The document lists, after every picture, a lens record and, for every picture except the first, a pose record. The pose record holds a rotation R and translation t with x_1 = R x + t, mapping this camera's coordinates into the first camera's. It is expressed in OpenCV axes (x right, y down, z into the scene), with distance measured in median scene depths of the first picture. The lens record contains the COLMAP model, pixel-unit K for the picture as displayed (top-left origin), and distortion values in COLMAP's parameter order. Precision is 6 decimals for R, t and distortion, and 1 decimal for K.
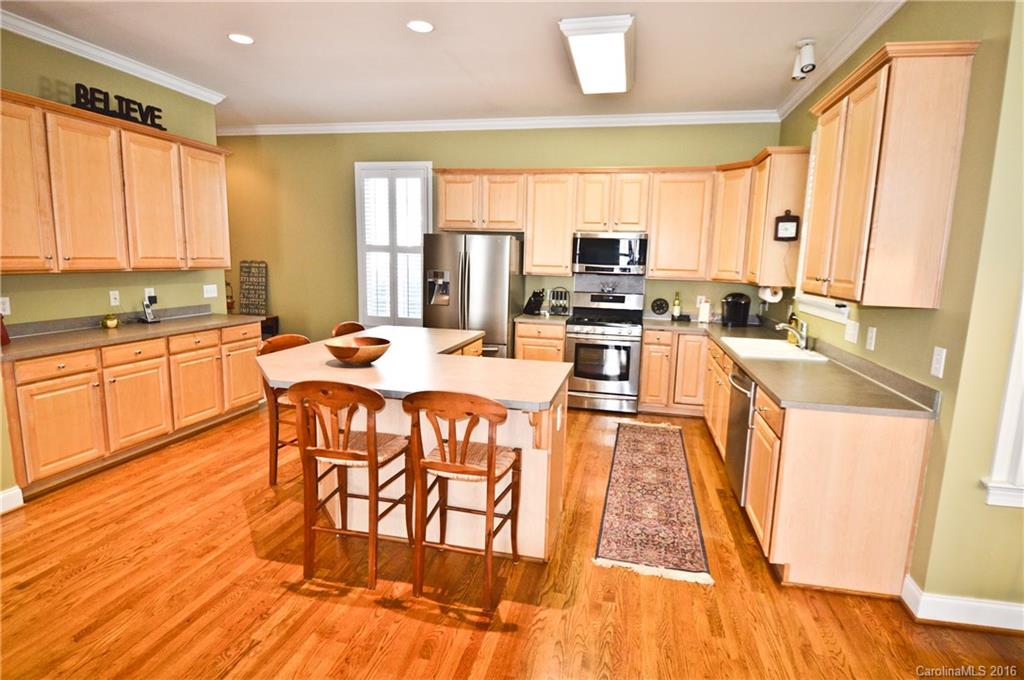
lens RADIAL K [[514.8, 0, 530.0], [0, 514.8, 337.2], [0, 0, 1]] dist [0.003317, 0.000222]
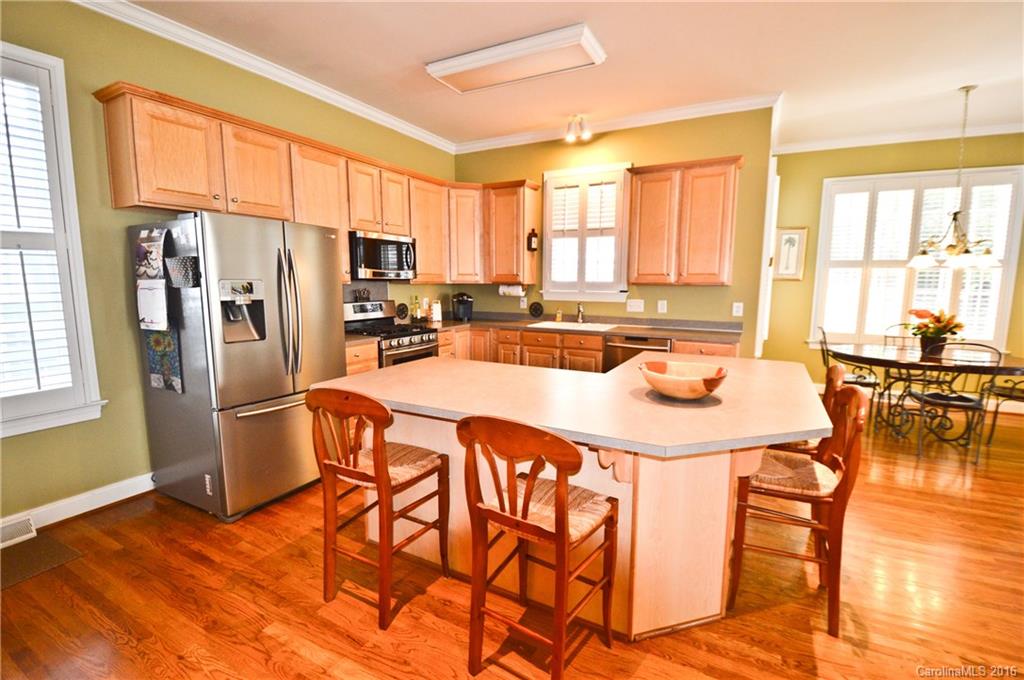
lens RADIAL K [[447.4, 0, 512.0], [0, 447.4, 340.0], [0, 0, 1]] dist [0.003296, -0.017275]
pose [[0.289167, -0.154779, 0.944683, -0.545826], [0.143308, 0.982721, 0.117145, -0.078790], [-0.946491, 0.101506, 0.306352, 0.559430]]
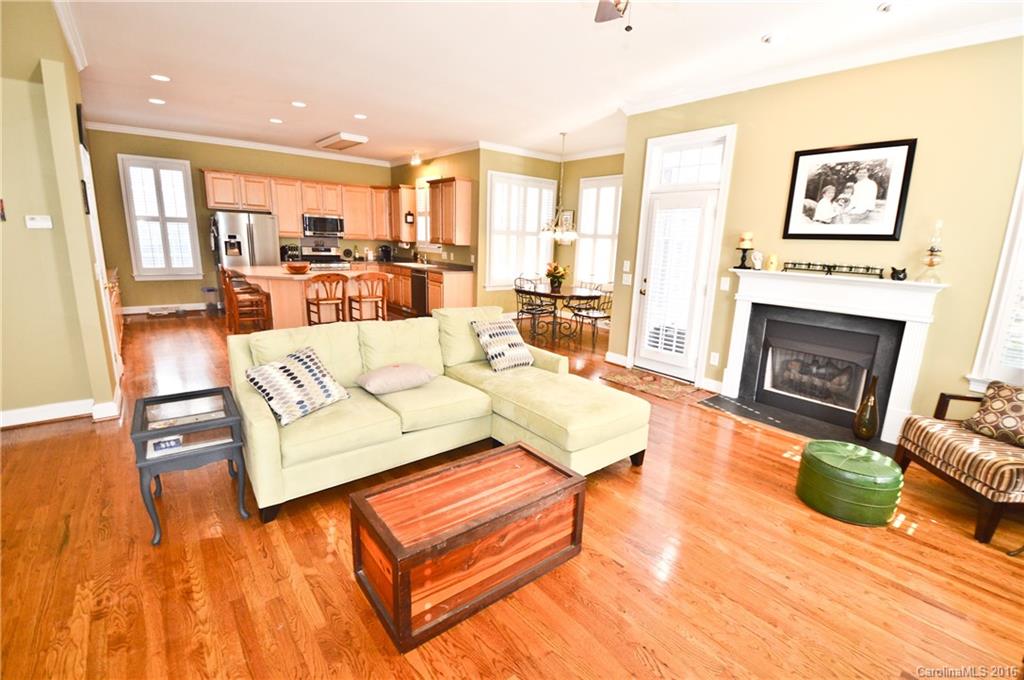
lens RADIAL K [[447.4, 0, 512.0], [0, 447.4, 340.0], [0, 0, 1]] dist [0.003296, -0.017275]
pose [[0.631877, -0.173876, 0.755314, -0.739863], [0.093128, 0.984484, 0.148723, 0.075383], [-0.769454, -0.023634, 0.638265, -0.625929]]
